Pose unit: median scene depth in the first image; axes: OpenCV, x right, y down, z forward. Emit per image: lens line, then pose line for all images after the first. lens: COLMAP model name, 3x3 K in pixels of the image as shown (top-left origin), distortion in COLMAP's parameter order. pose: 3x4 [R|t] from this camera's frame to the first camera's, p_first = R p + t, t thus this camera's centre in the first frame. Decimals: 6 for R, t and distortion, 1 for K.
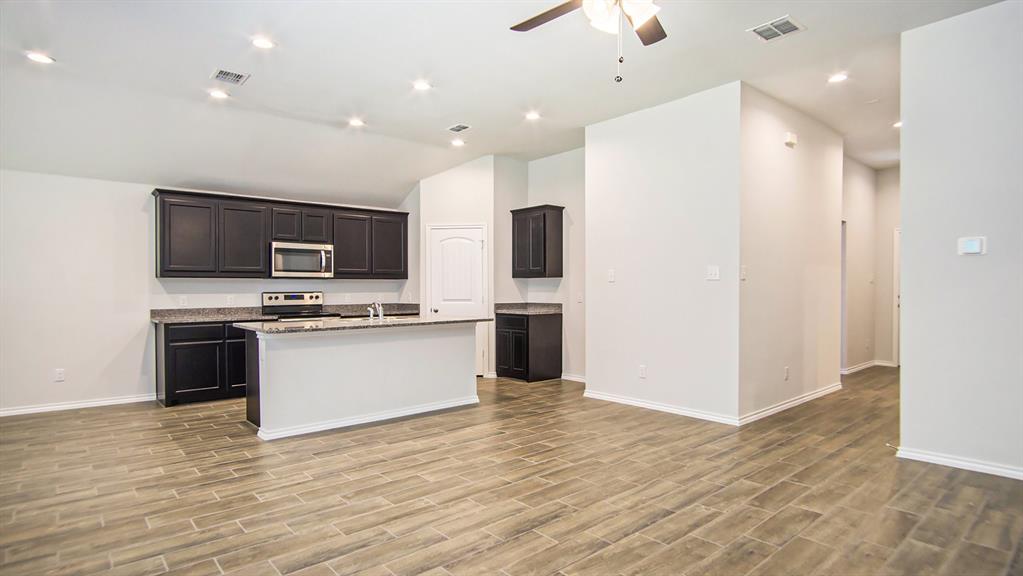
lens RADIAL K [[542.1, 0, 511.5], [0, 542.1, 288.0], [0, 0, 1]] dist [-0.005933, 0.000749]
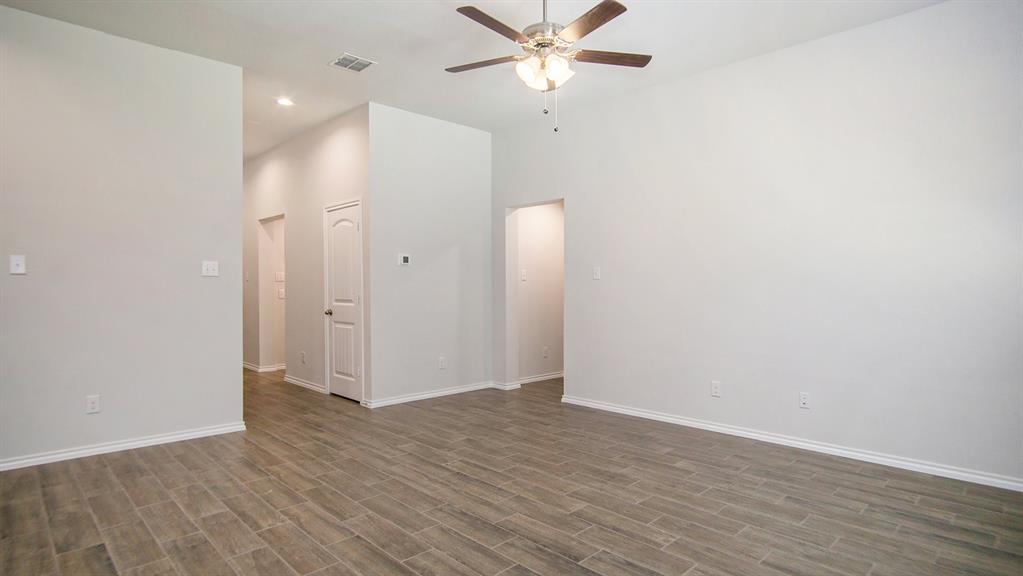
lens RADIAL K [[526.5, 0, 511.5], [0, 526.5, 288.0], [0, 0, 1]] dist [-0.002330, 0.007077]
pose [[-0.062274, 0.005259, 0.998045, -0.428059], [-0.012874, 0.999899, -0.006072, 0.001415], [-0.997976, -0.013227, -0.062200, 0.457122]]
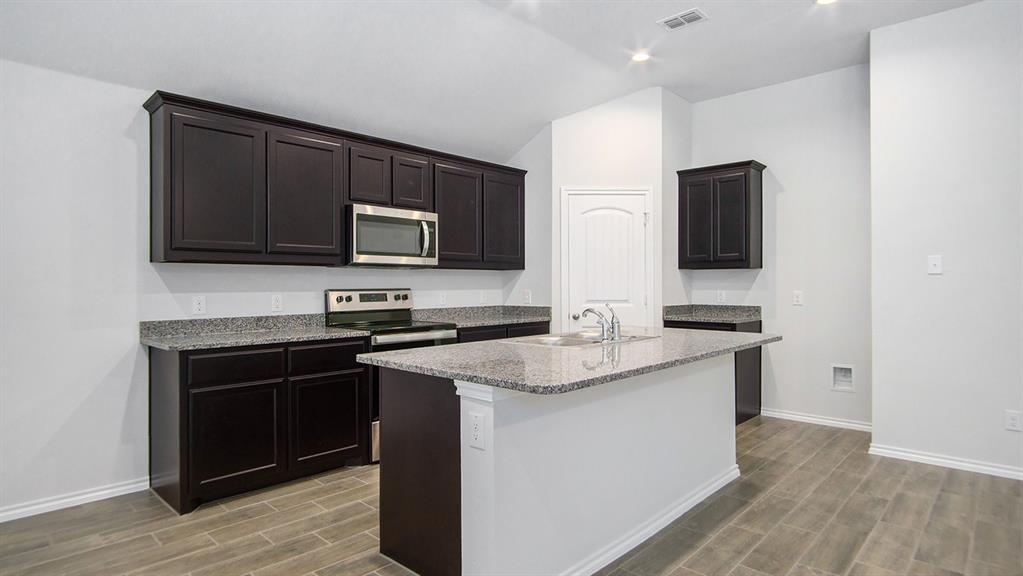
lens RADIAL K [[542.1, 0, 511.5], [0, 542.1, 288.0], [0, 0, 1]] dist [-0.005933, 0.000749]
pose [[0.992826, 0.002186, 0.119552, -0.356748], [-0.003114, 0.999966, 0.007579, 0.001293], [-0.119532, -0.007897, 0.992799, 0.415174]]
